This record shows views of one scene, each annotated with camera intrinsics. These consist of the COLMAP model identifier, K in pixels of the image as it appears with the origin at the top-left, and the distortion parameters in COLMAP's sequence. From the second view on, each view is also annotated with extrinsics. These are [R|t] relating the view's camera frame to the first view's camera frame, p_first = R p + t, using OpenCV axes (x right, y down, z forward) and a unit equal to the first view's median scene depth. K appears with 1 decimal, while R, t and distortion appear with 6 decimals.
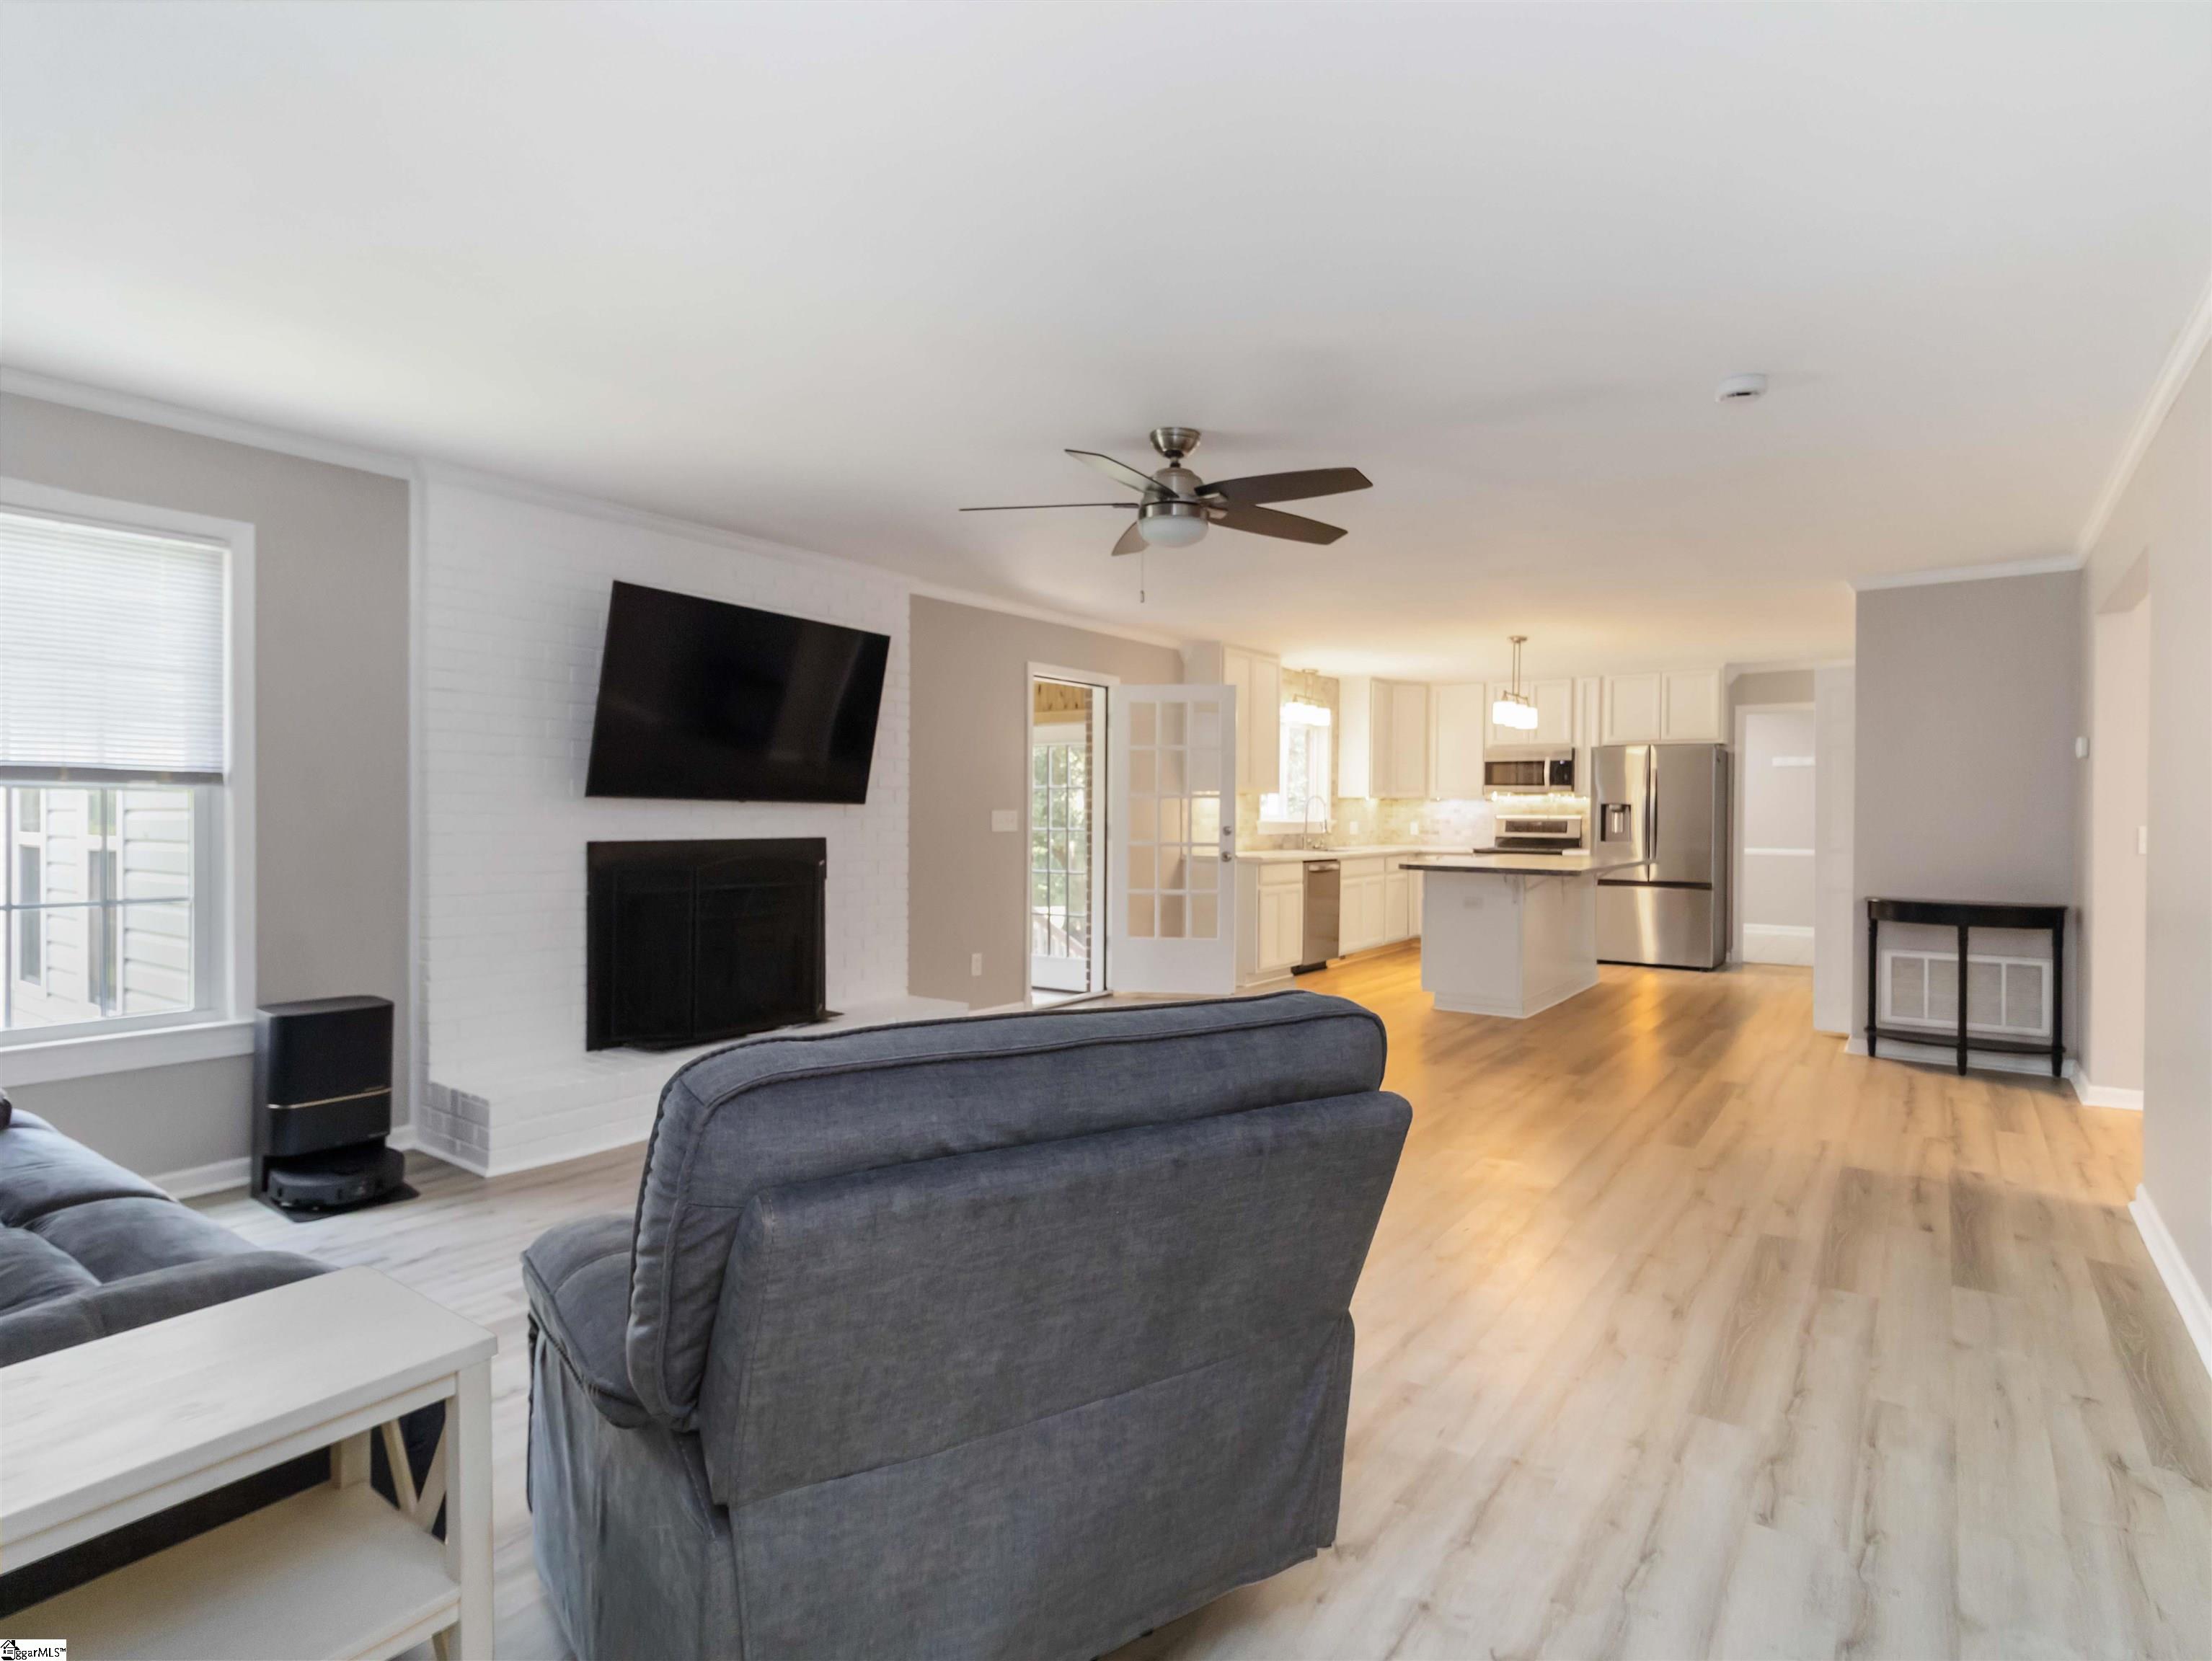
lens RADIAL K [[1195.6, 0, 1118.5], [0, 1195.6, 839.5], [0, 0, 1]] dist [0.001070, 0.001962]
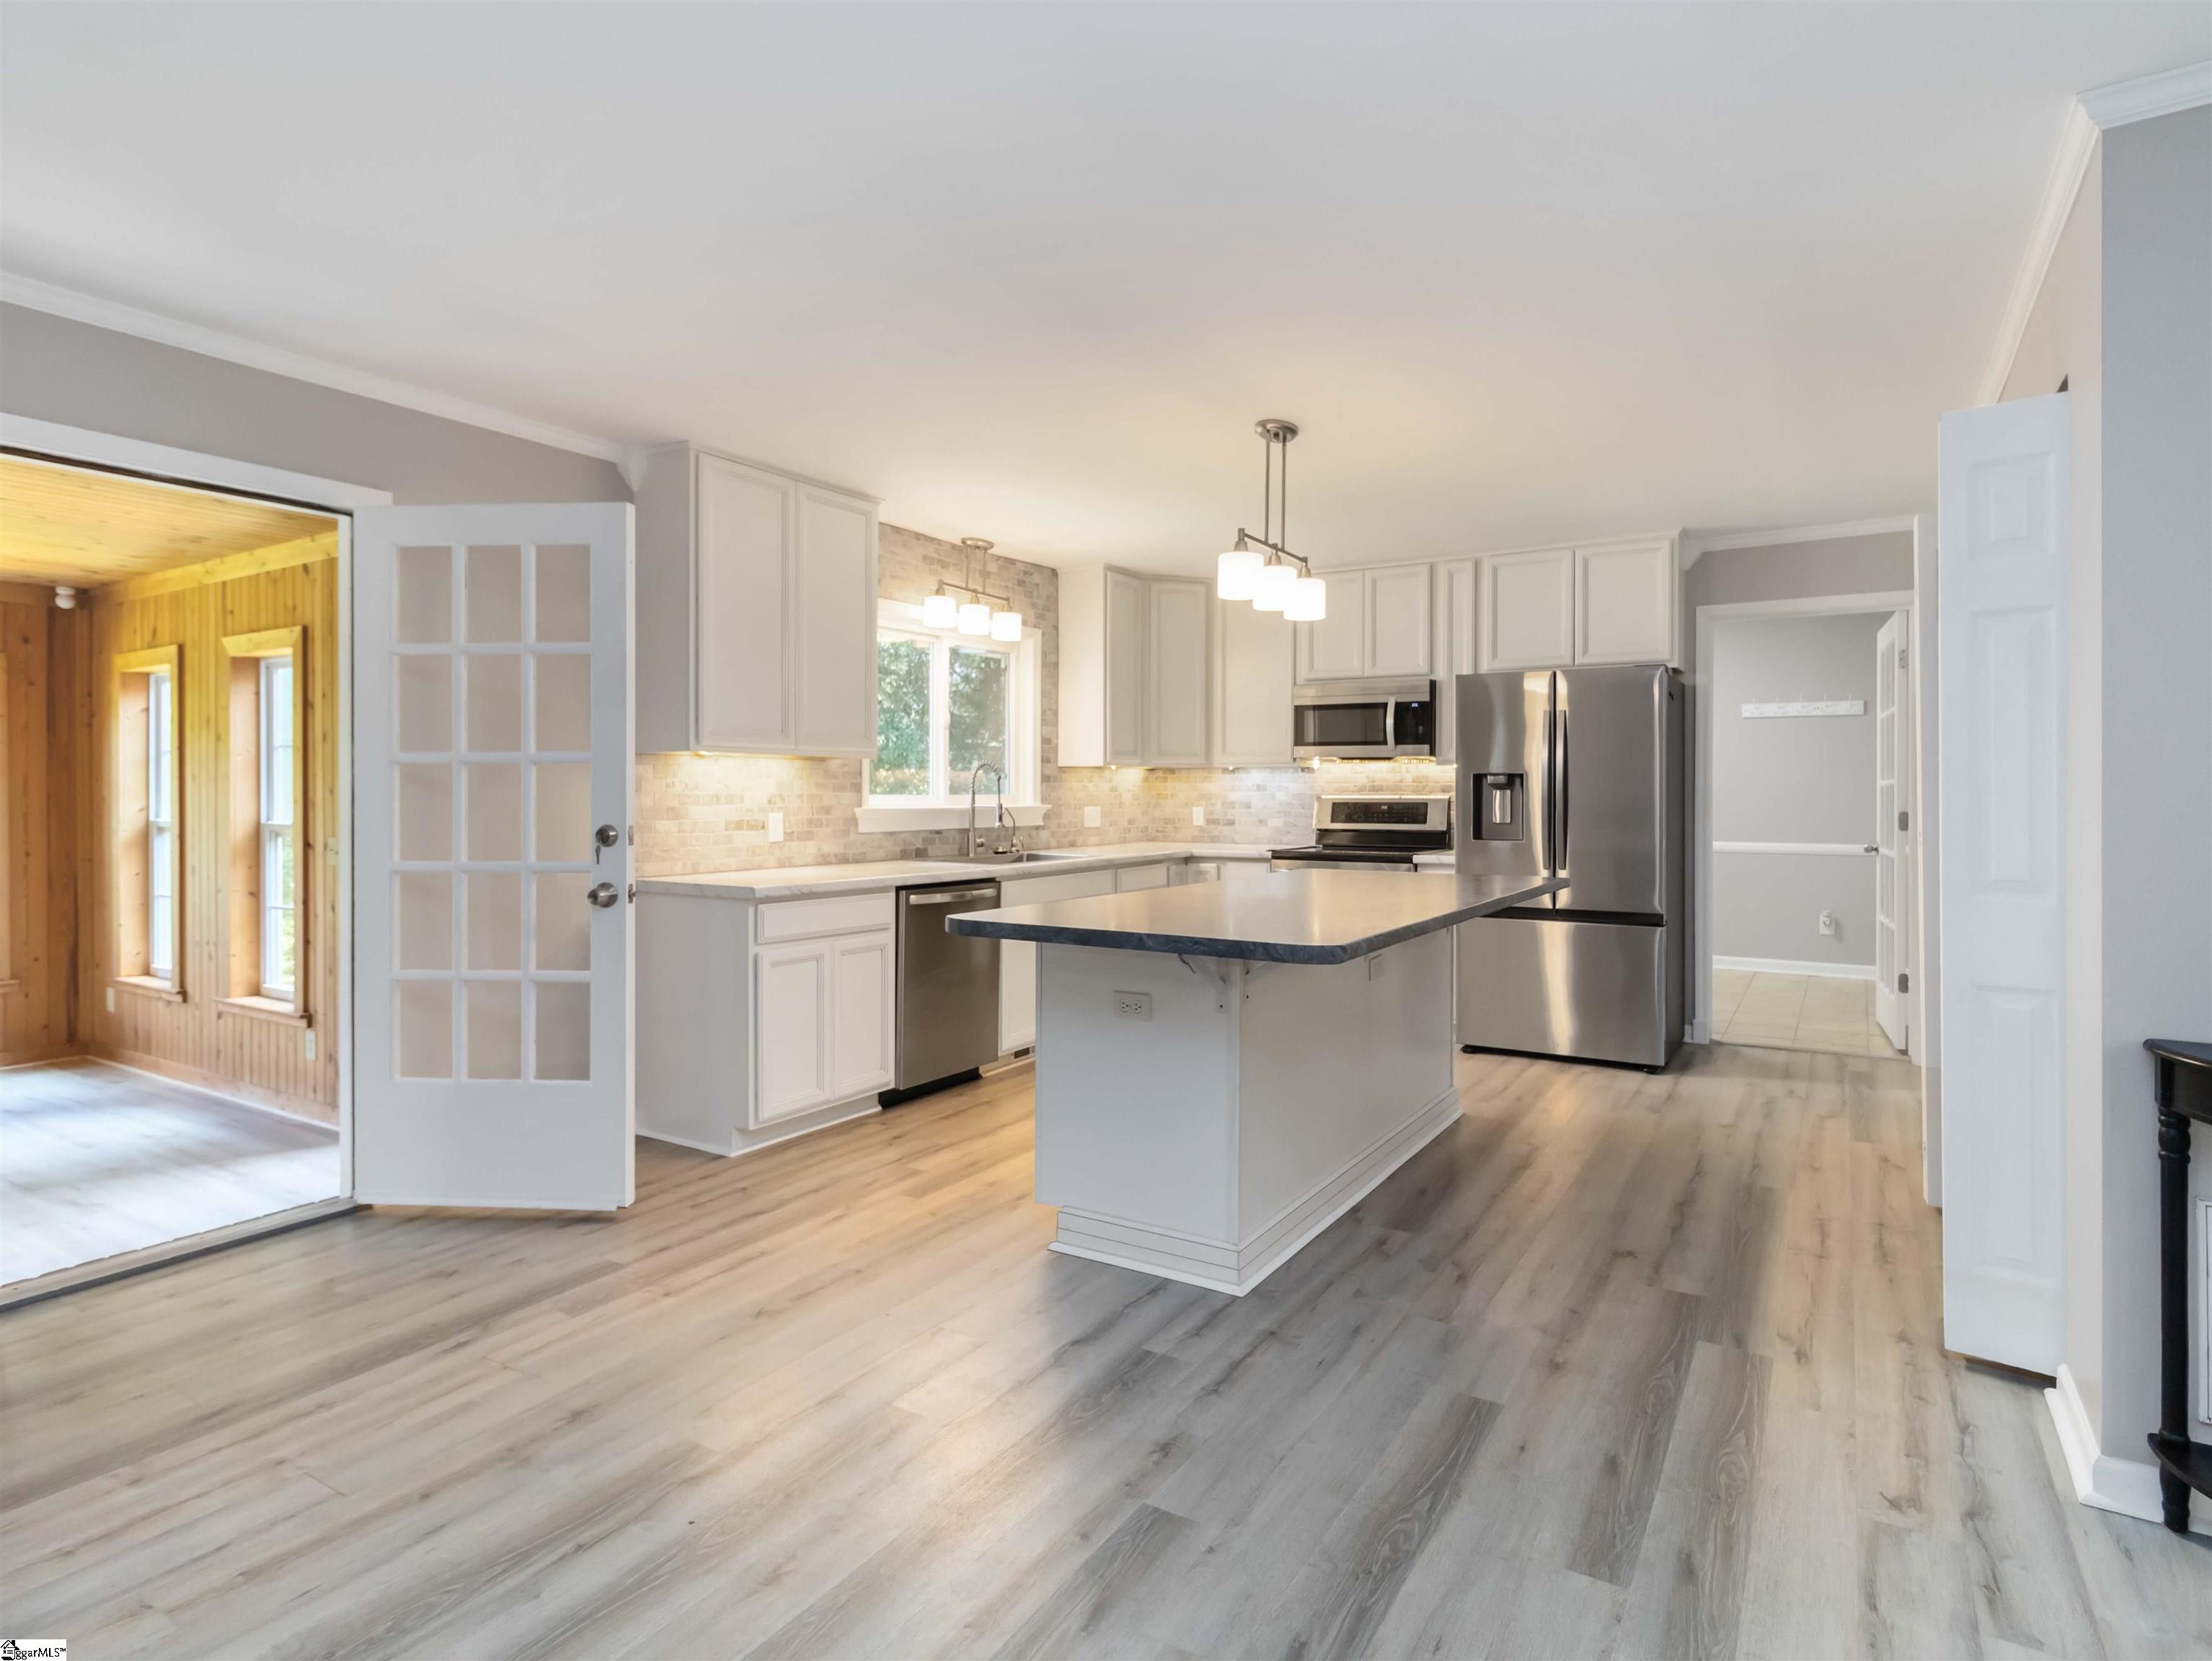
lens RADIAL K [[1365.2, 0, 1096.6], [0, 1365.2, 816.0], [0, 0, 1]] dist [-0.002933, -0.001453]
pose [[0.996781, -0.007219, 0.079846, 0.163870], [0.007597, 0.999961, -0.004438, -0.007828], [-0.079811, 0.005031, 0.996797, 0.347962]]
